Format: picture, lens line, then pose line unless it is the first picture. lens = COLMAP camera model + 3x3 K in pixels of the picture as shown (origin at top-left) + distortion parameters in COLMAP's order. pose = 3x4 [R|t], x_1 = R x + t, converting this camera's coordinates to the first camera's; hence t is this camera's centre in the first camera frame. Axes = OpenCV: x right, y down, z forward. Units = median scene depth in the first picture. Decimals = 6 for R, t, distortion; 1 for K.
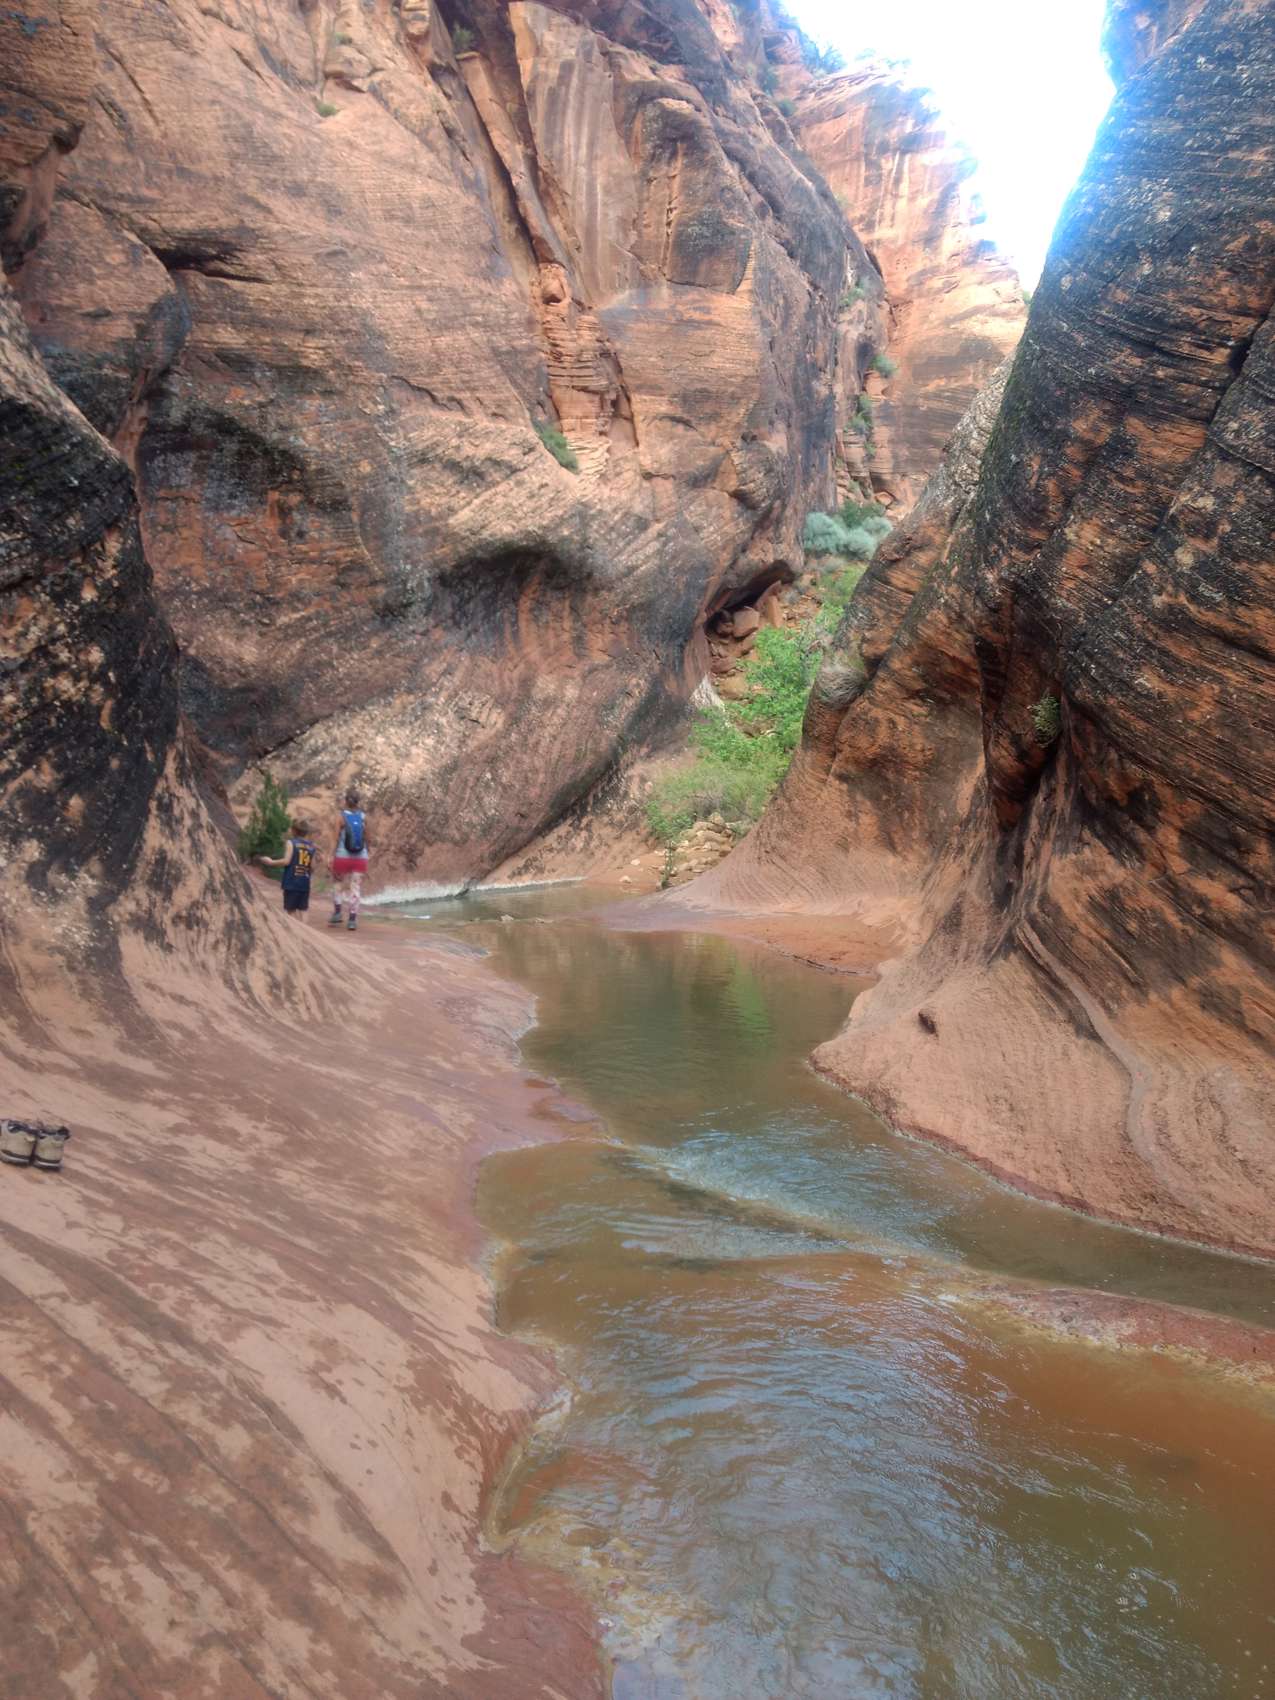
lens RADIAL K [[1226.4, 0, 642.2], [0, 1226.4, 858.8], [0, 0, 1]] dist [0.025932, -0.004222]
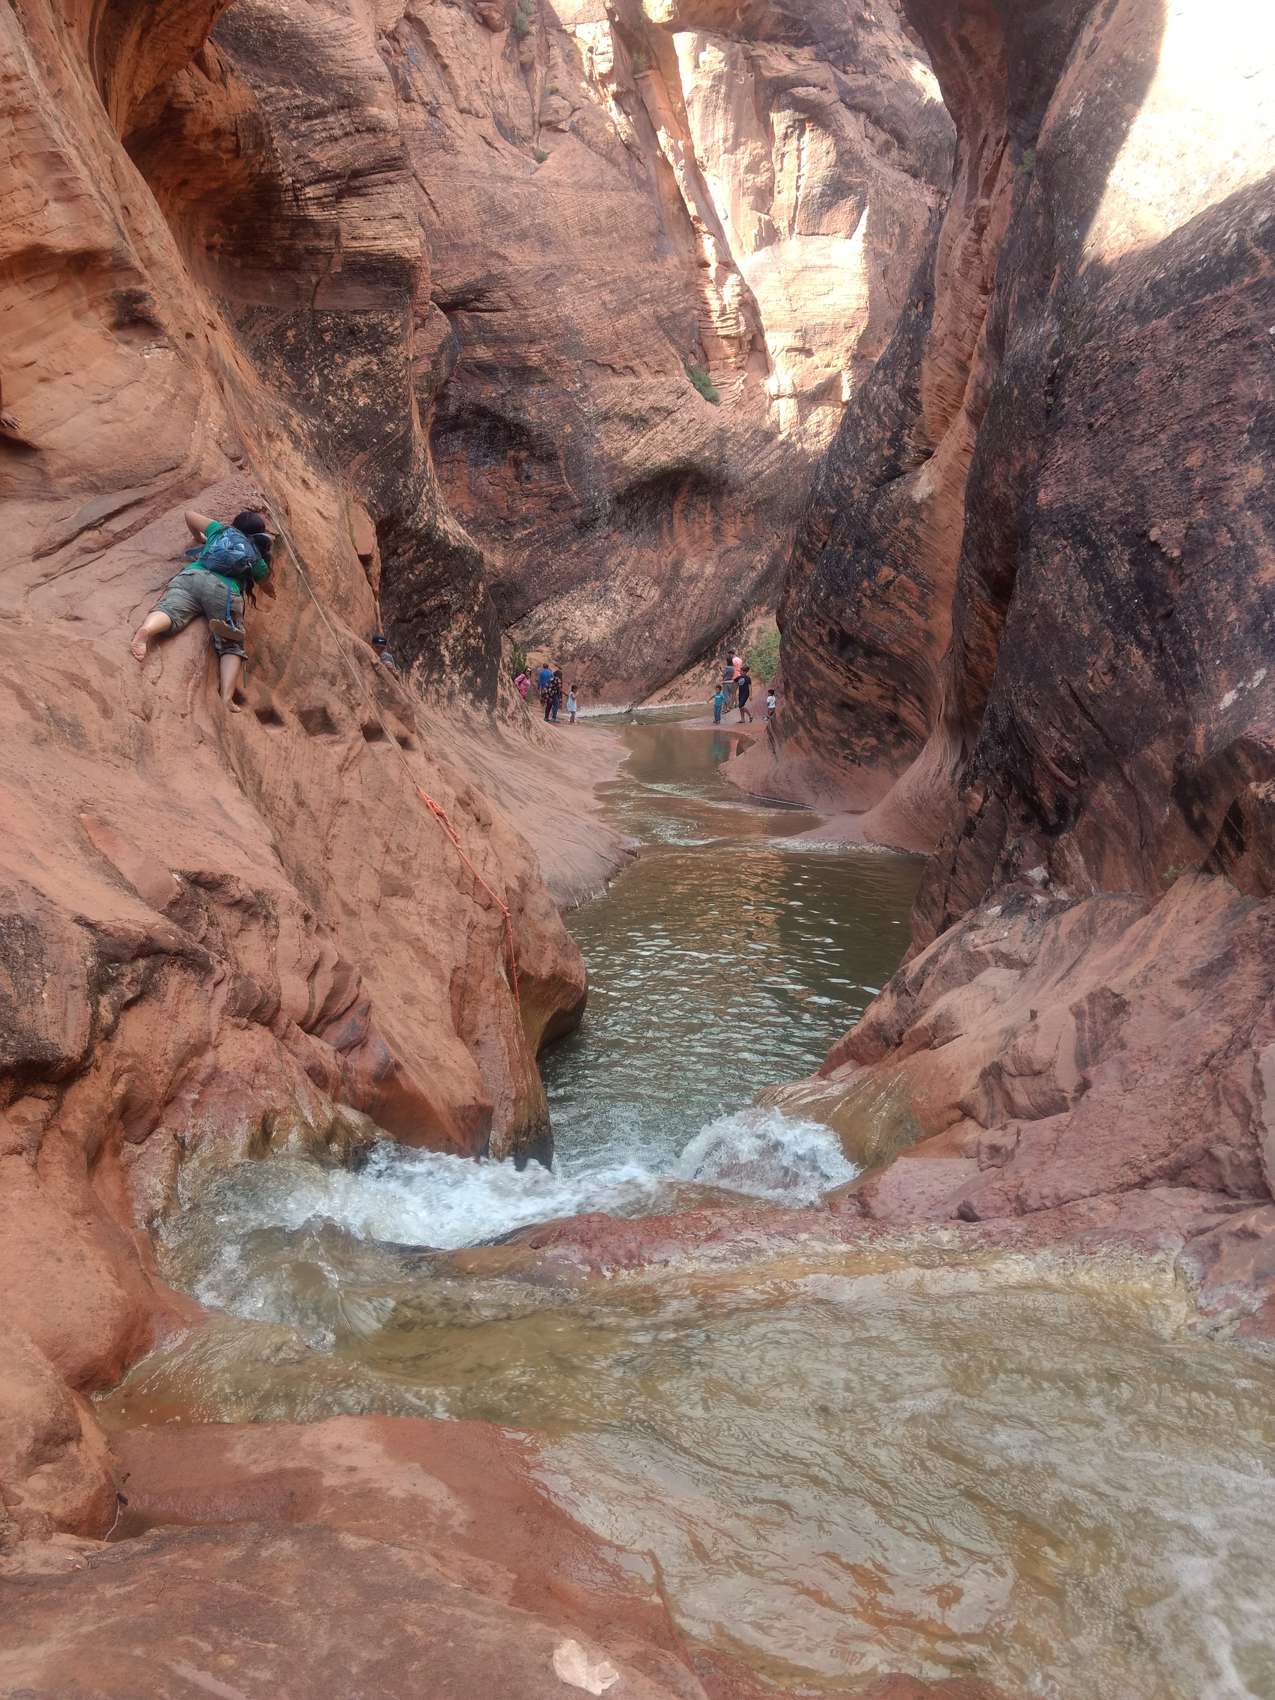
lens RADIAL K [[1226.4, 0, 631.8], [0, 1226.4, 848.1], [0, 0, 1]] dist [0.025932, -0.004222]
pose [[0.984932, 0.024443, -0.171208, 0.120721], [-0.000808, 0.990601, 0.136779, -0.012329], [0.172942, -0.134580, 0.975694, -0.517675]]
